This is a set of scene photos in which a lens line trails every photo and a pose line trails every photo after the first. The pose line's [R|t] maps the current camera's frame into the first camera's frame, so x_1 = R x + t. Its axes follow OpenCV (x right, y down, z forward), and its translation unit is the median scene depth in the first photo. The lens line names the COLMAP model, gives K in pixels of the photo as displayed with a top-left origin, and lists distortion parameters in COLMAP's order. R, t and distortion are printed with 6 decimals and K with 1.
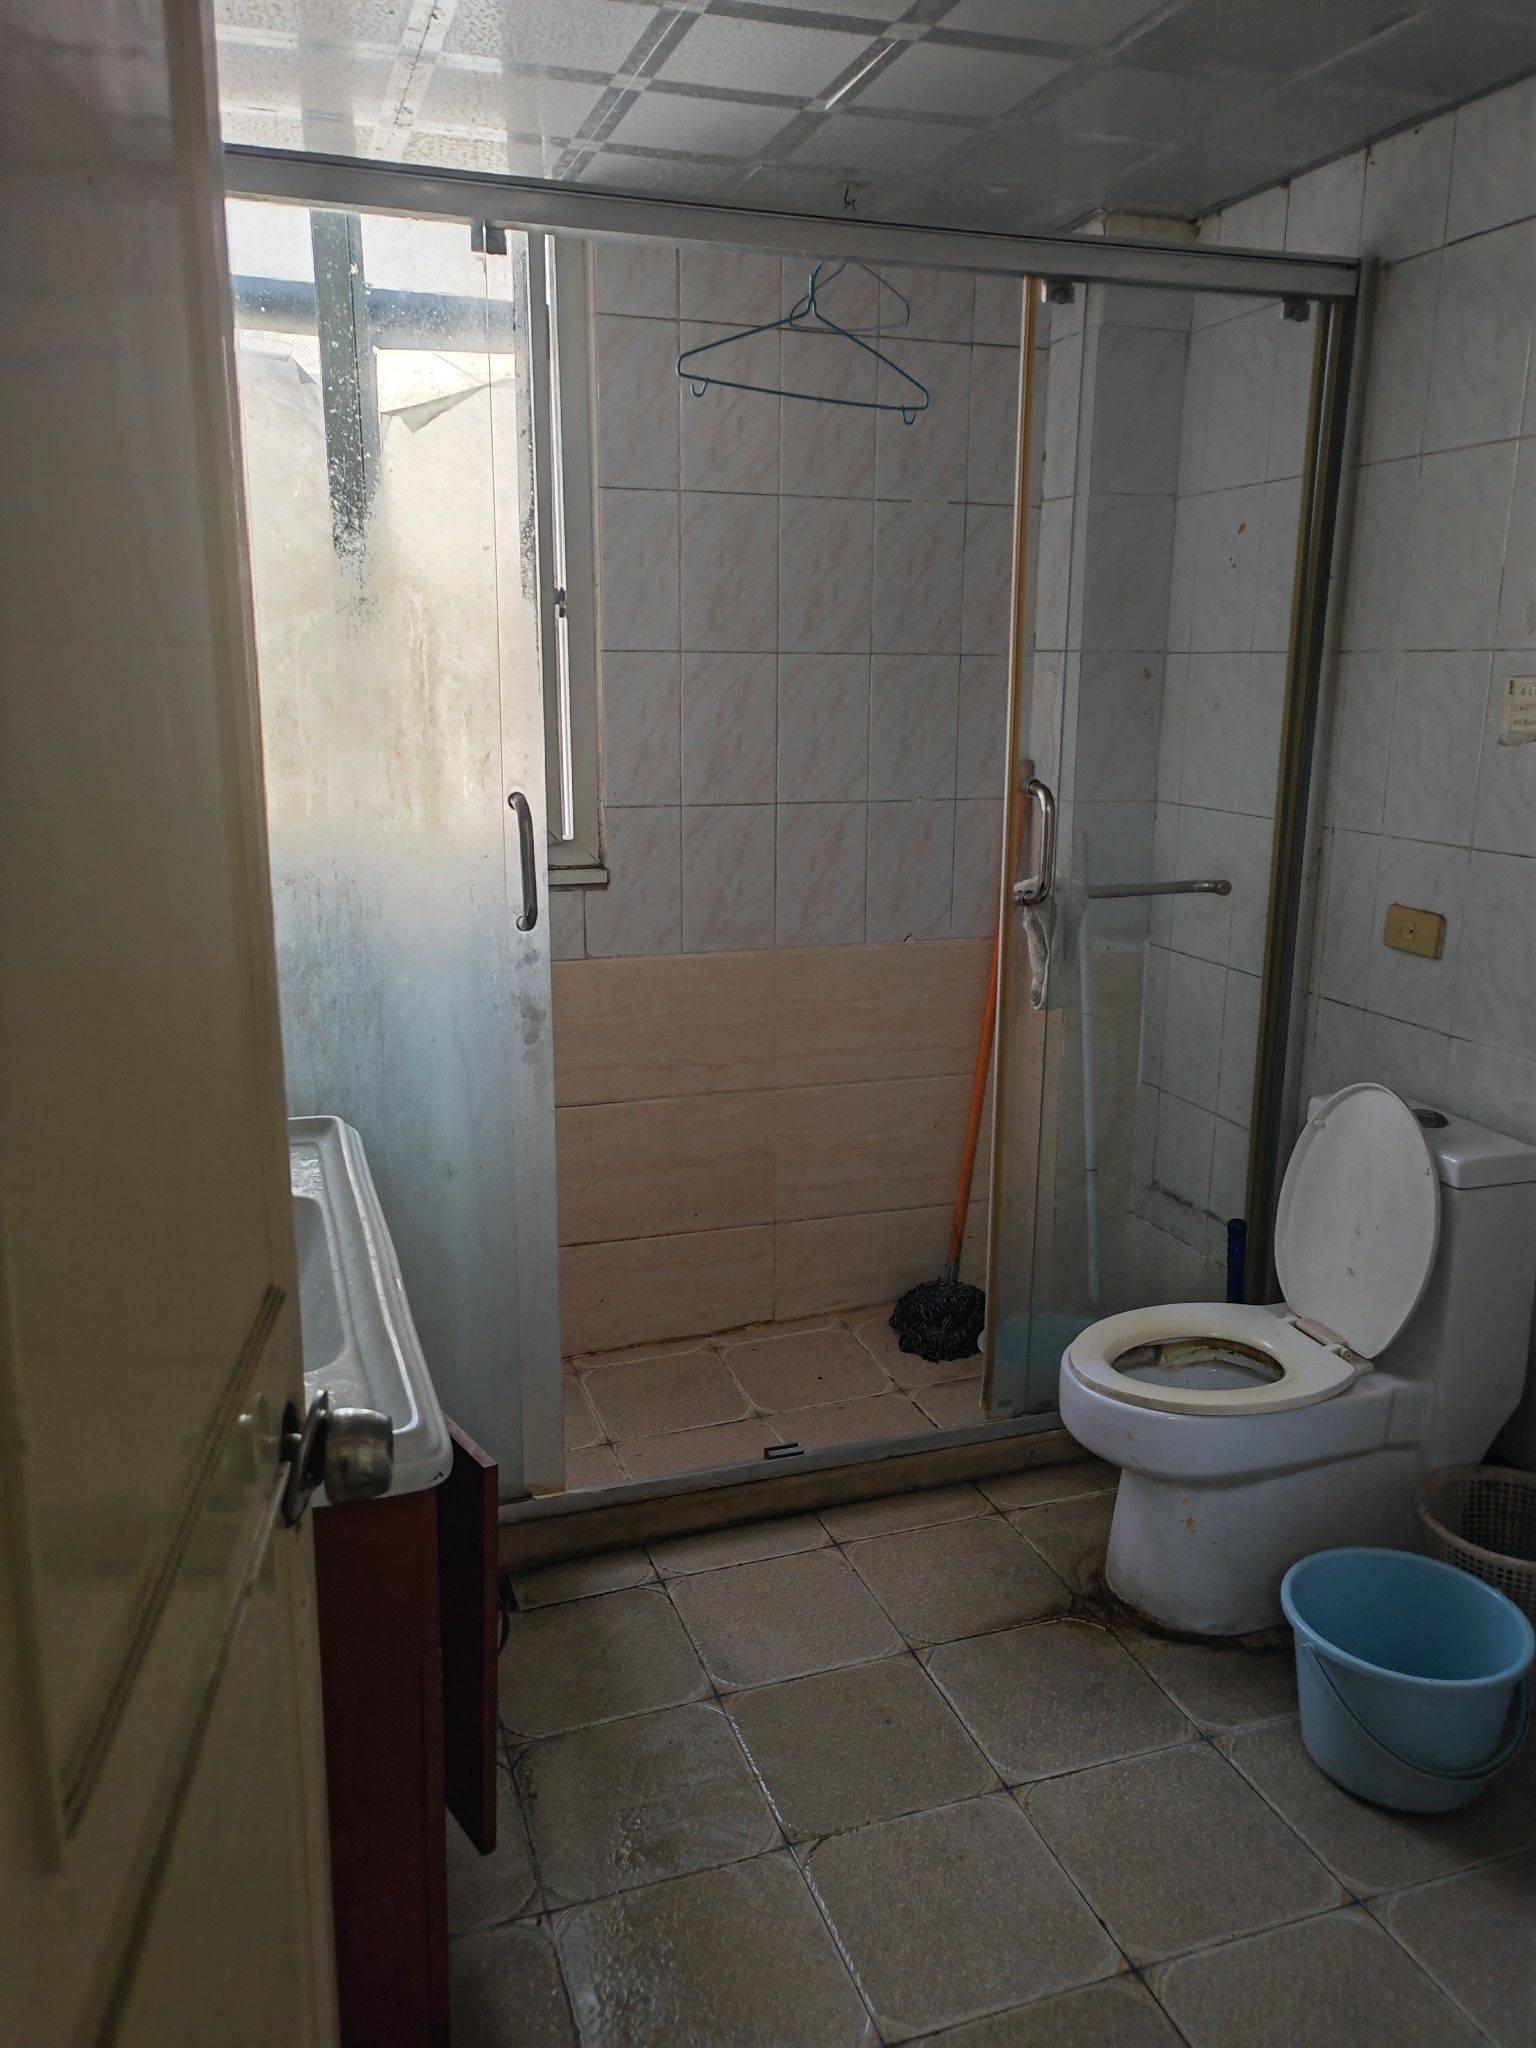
lens RADIAL K [[1527.8, 0, 774.1], [0, 1527.8, 1022.9], [0, 0, 1]] dist [0.032320, -0.015970]
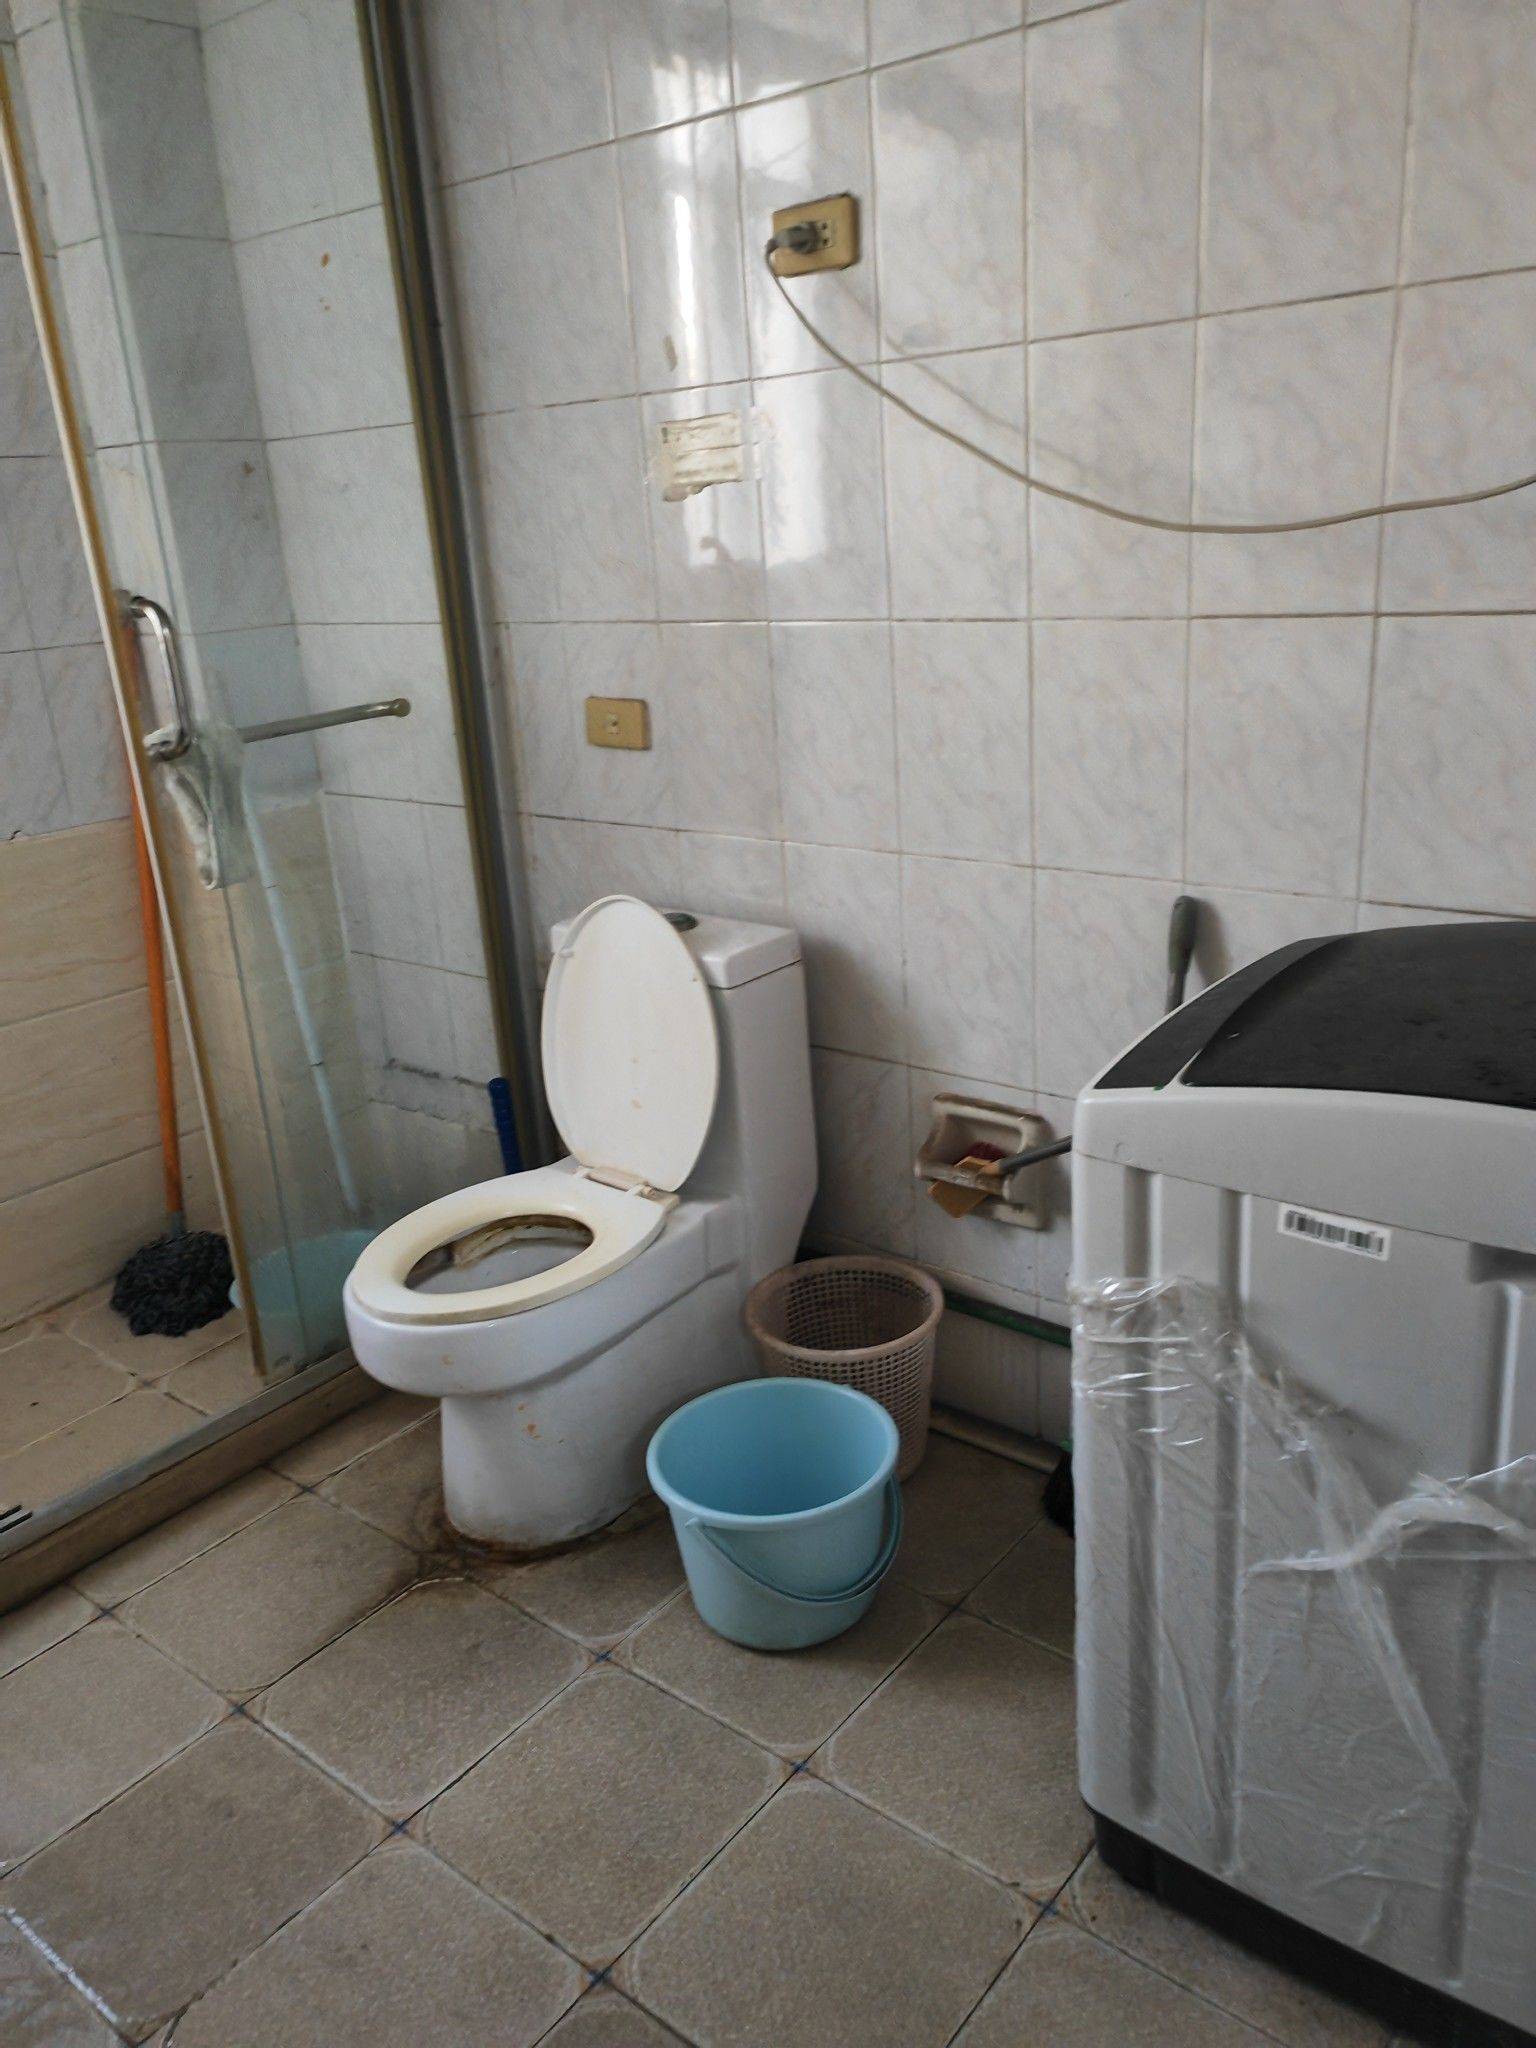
lens RADIAL K [[1527.8, 0, 776.8], [0, 1527.8, 1019.1], [0, 0, 1]] dist [0.032320, -0.015970]
pose [[0.845384, -0.227719, 0.483188, 0.018727], [0.187910, 0.973539, 0.130048, 0.009952], [-0.500017, -0.019144, 0.865804, 0.160046]]
